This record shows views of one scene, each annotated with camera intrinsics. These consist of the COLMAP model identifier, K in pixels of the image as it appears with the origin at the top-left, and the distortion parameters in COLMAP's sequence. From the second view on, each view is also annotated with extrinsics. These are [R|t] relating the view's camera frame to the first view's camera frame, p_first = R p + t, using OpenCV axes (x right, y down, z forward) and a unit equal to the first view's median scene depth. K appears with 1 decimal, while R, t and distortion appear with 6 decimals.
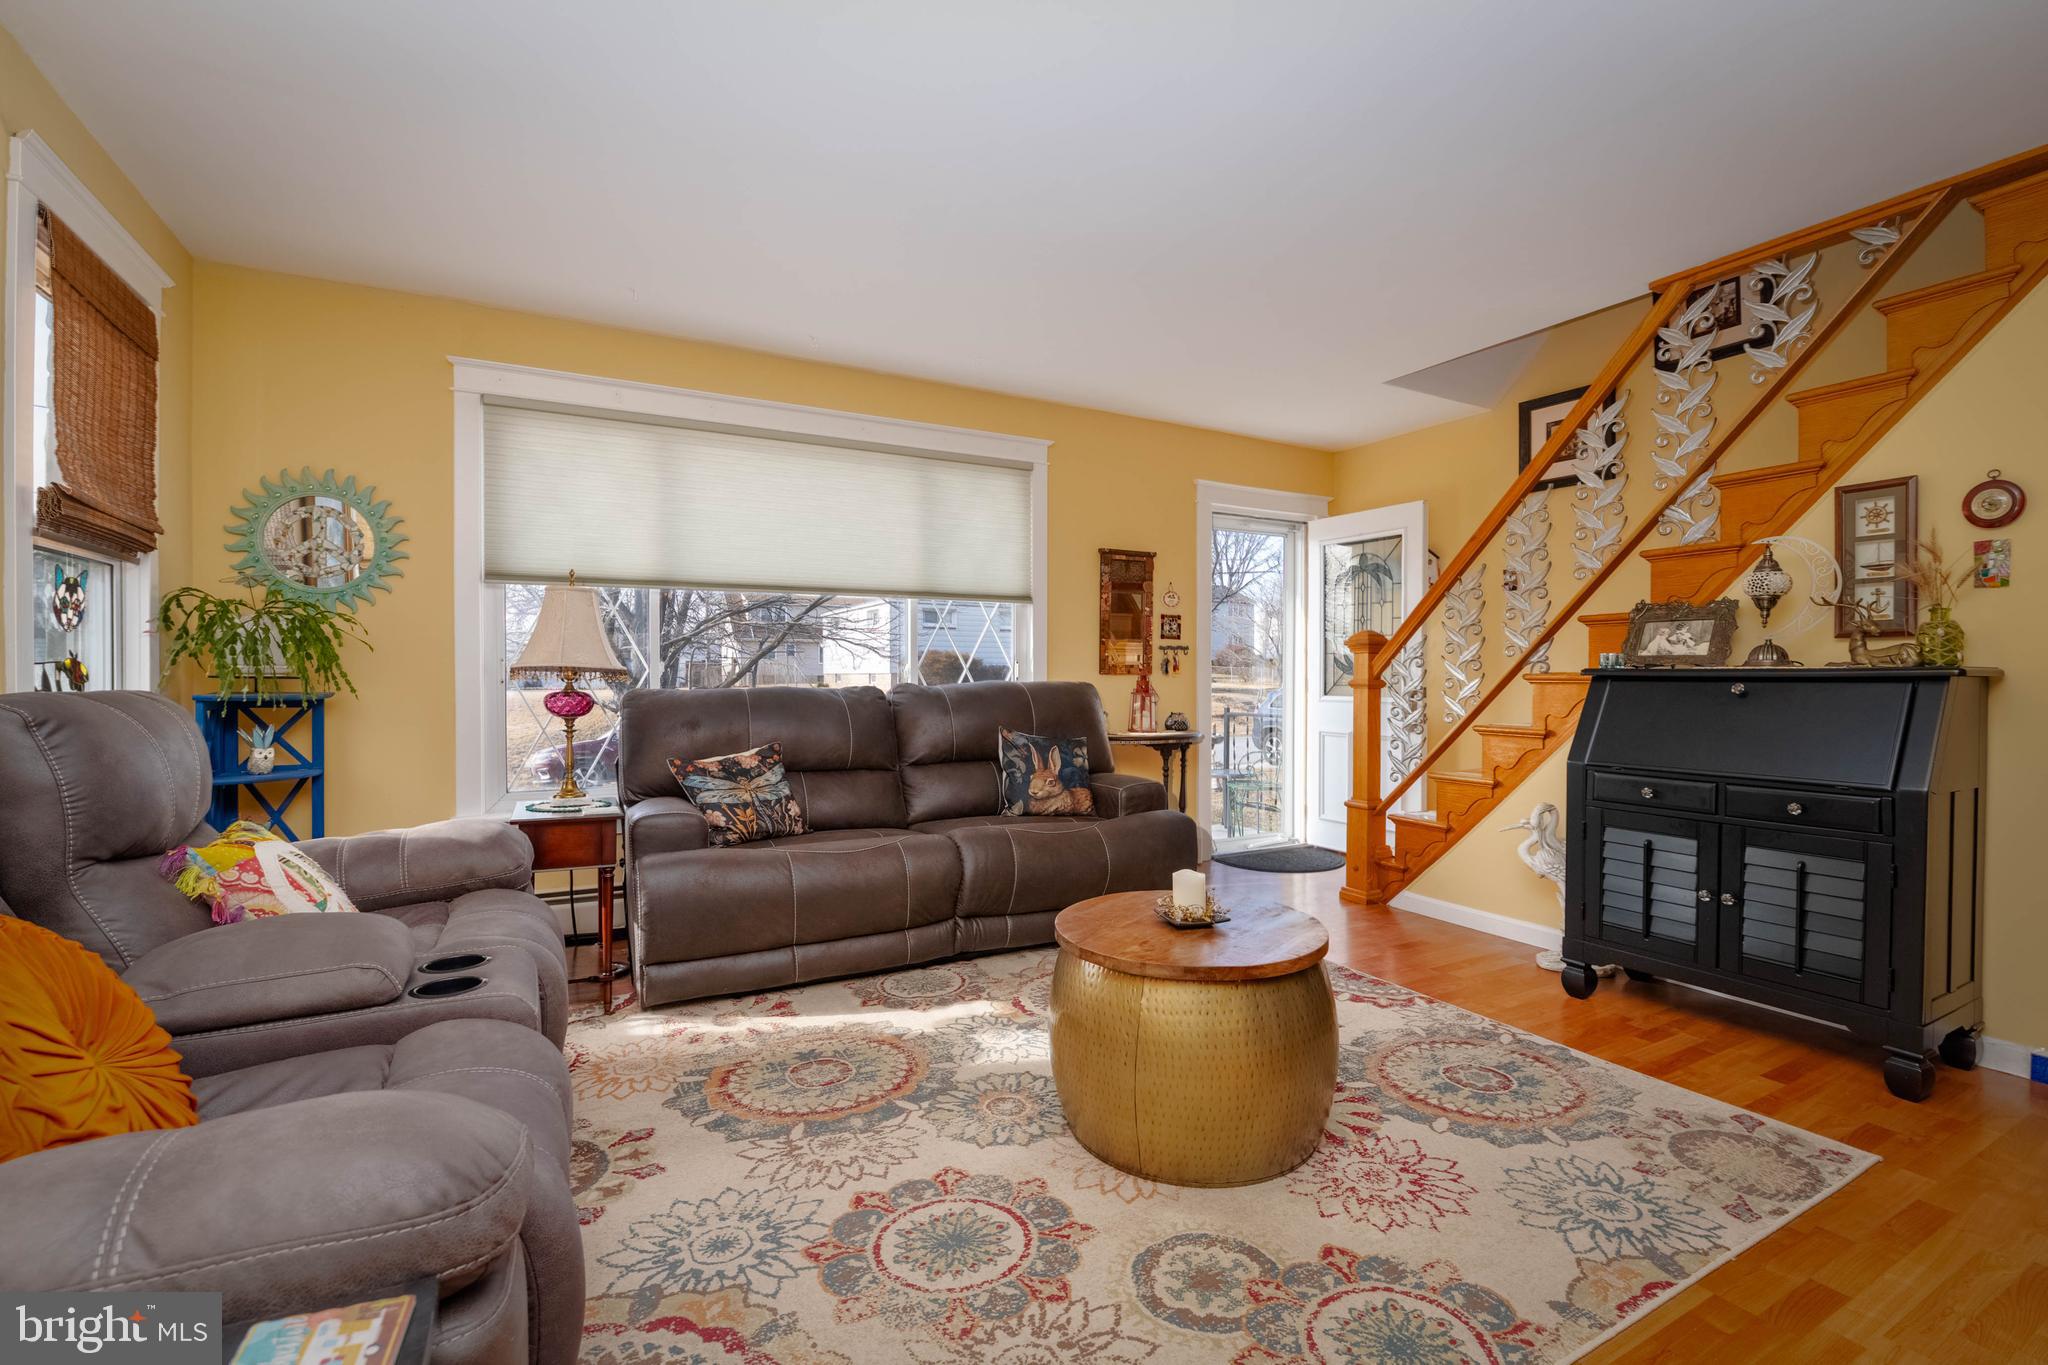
lens RADIAL K [[899.2, 0, 1071.3], [0, 899.2, 679.4], [0, 0, 1]] dist [-0.000613, -0.013802]
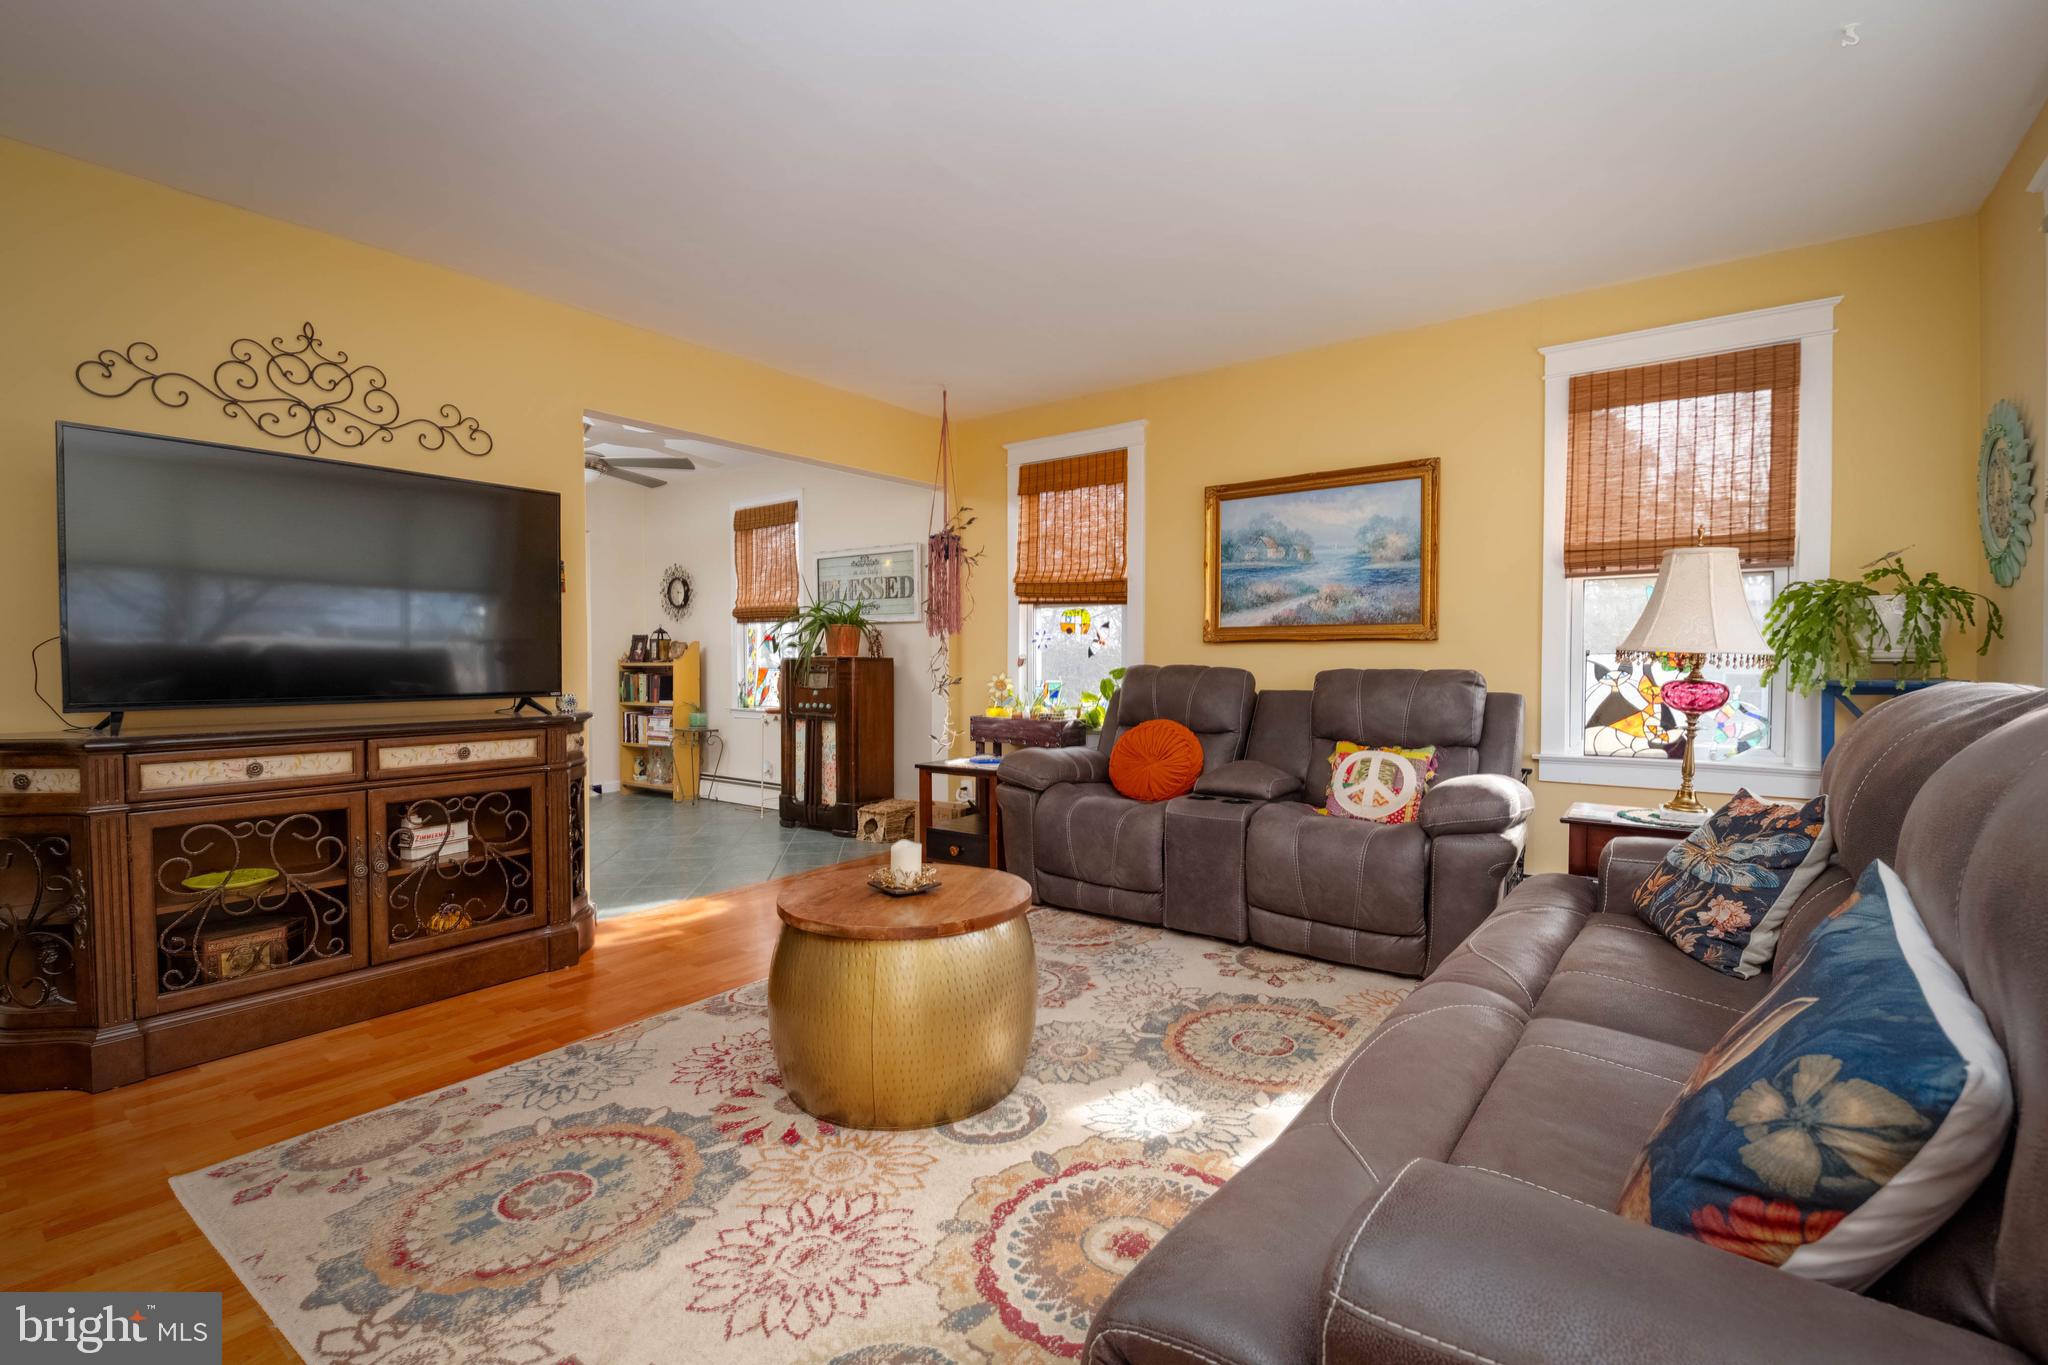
lens RADIAL K [[900.0, 0, 1010.0], [0, 900.0, 677.0], [0, 0, 1]] dist [-0.009617, -0.000187]
pose [[-0.932502, 0.005278, -0.361127, 0.389827], [-0.000929, 0.999855, 0.017011, -0.002042], [0.361164, 0.016198, -0.932361, 1.981749]]
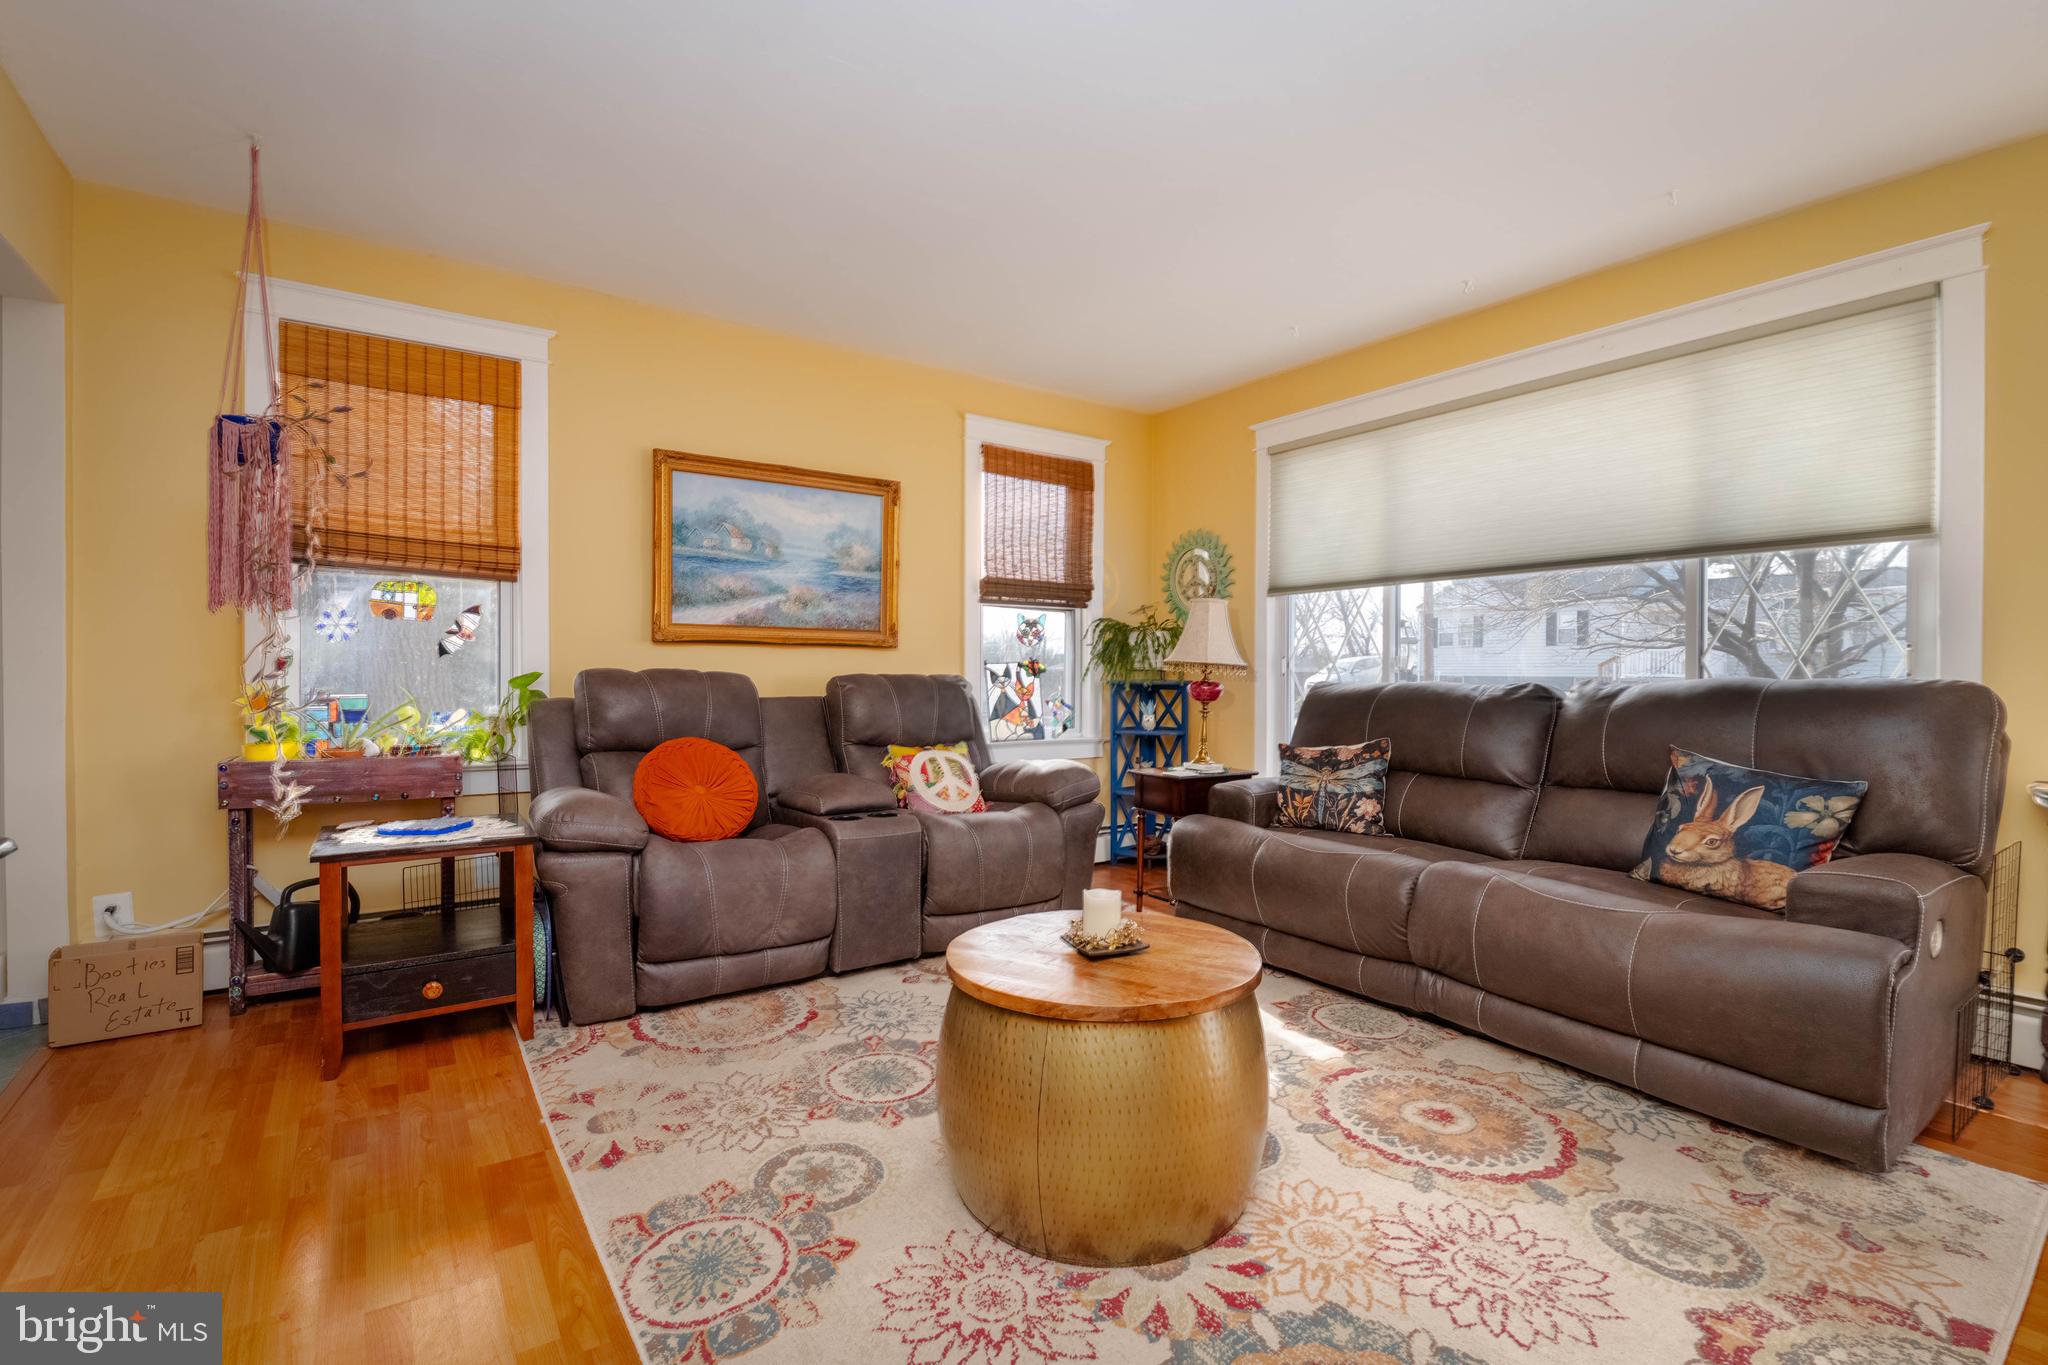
lens RADIAL K [[956.5, 0, 1024.0], [0, 956.5, 682.5], [0, 0, 1]] dist [-0.000184, -0.011715]
pose [[0.076969, 0.009674, -0.996987, 1.006040], [-0.008365, 0.999924, 0.009057, 0.007417], [0.996998, 0.007643, 0.077044, 0.829387]]
